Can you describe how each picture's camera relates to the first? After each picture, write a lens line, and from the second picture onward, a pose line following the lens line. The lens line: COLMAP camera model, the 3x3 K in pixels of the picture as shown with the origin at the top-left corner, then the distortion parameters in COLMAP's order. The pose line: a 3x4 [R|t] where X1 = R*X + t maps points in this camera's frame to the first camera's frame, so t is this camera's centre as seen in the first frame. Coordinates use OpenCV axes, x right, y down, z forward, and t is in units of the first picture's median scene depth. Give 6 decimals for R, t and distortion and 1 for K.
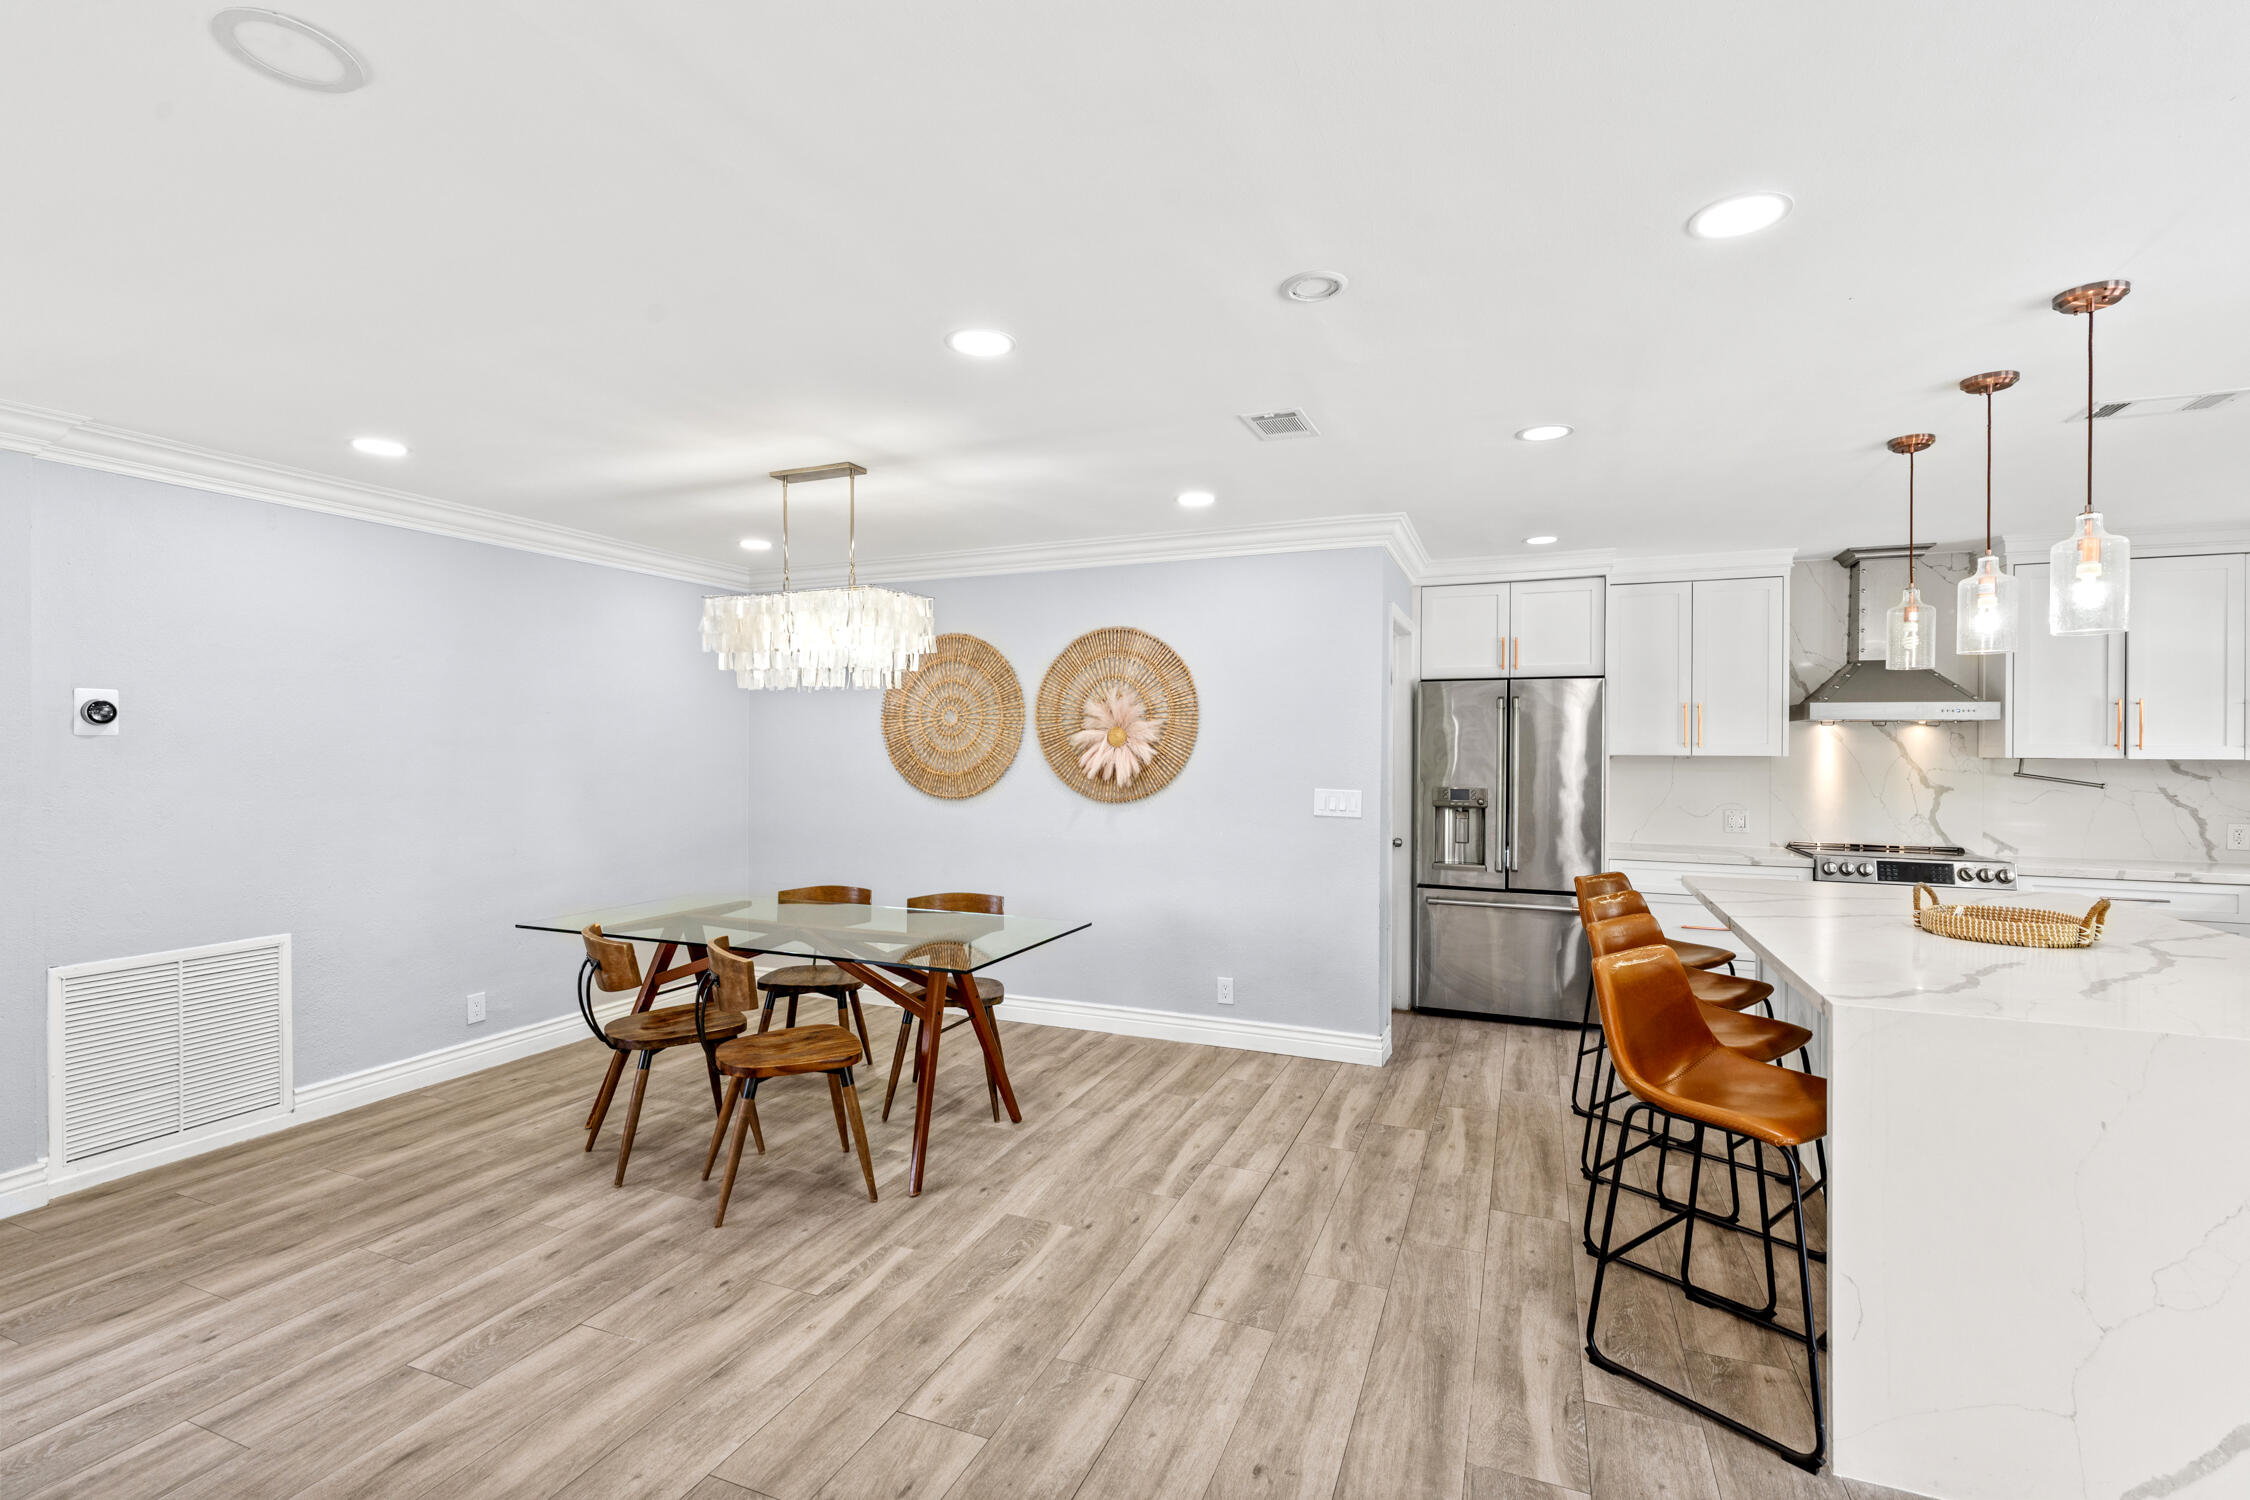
lens RADIAL K [[1009.5, 0, 1125.4], [0, 1009.5, 750.7], [0, 0, 1]] dist [-0.006174, 0.002068]
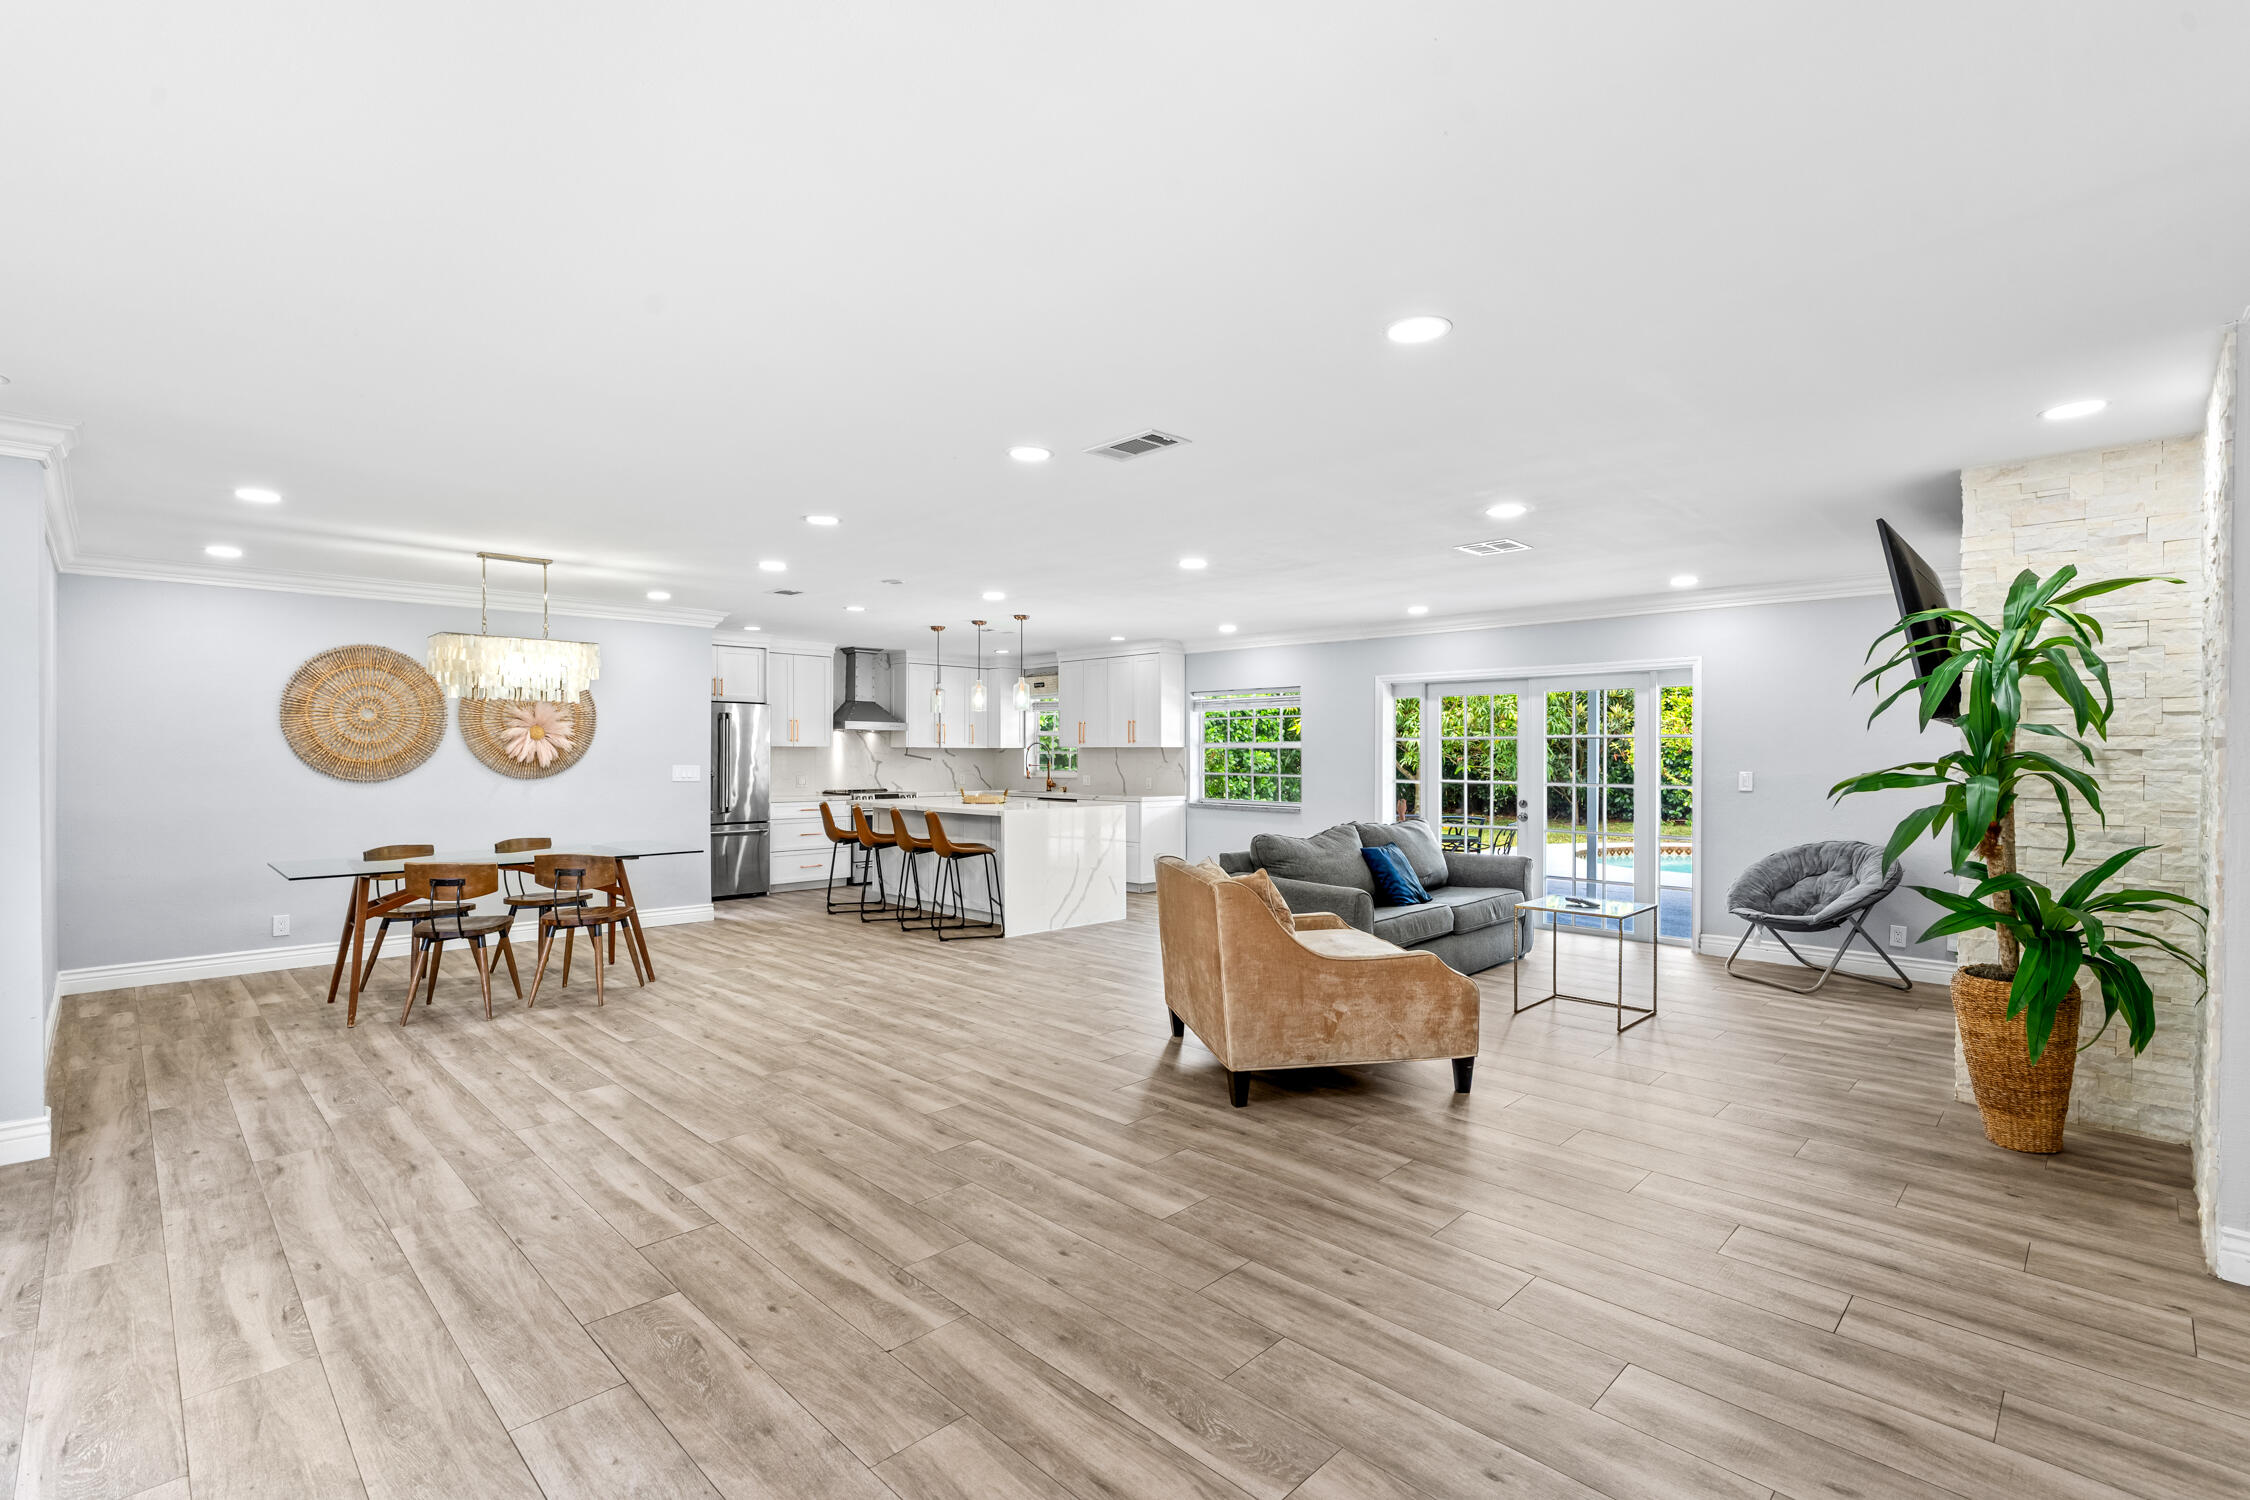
lens RADIAL K [[1009.5, 0, 1122.7], [0, 1009.5, 743.8], [0, 0, 1]] dist [-0.006174, 0.002068]
pose [[0.387784, 0.003690, 0.921743, -1.092136], [0.001434, 0.999988, -0.004607, 0.010774], [-0.921749, 0.003108, 0.387774, -0.360397]]
